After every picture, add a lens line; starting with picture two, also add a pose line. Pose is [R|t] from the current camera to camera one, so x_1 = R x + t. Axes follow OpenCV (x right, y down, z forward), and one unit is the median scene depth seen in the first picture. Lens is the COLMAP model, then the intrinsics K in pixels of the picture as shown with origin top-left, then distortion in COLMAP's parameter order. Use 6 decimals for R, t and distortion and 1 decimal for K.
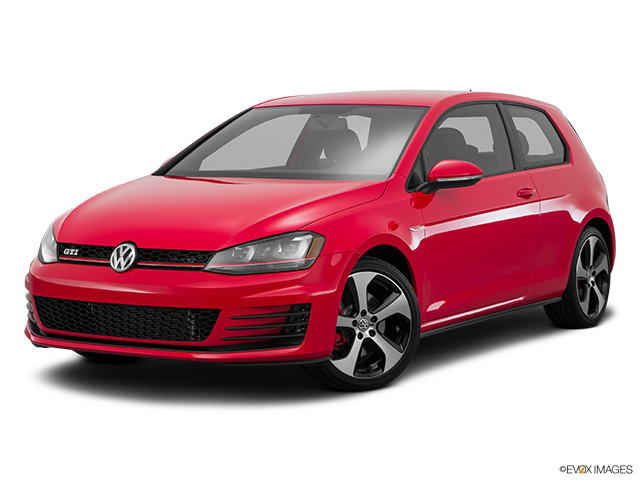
lens RADIAL K [[1316.2, 0, 320.0], [0, 1316.2, 240.0], [0, 0, 1]] dist [-0.007635, -0.079239]
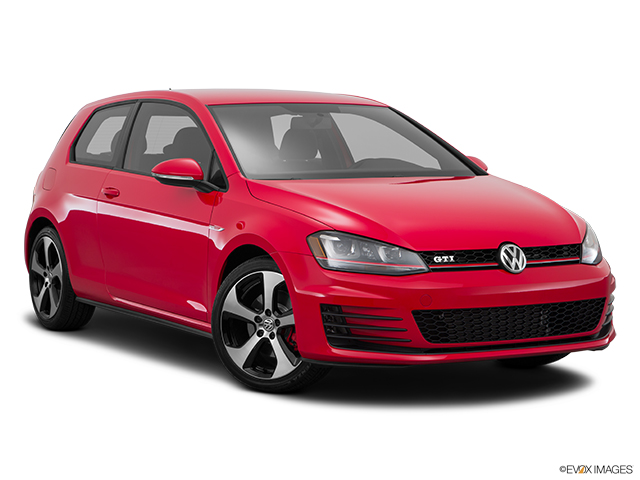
lens RADIAL K [[1323.1, 0, 320.0], [0, 1323.1, 240.0], [0, 0, 1]] dist [0.003292, -0.067689]
pose [[0.602720, -0.067723, 0.795074, -1.014177], [0.068172, 0.997119, 0.033254, -0.042735], [-0.795035, 0.034159, 0.605601, 0.515242]]
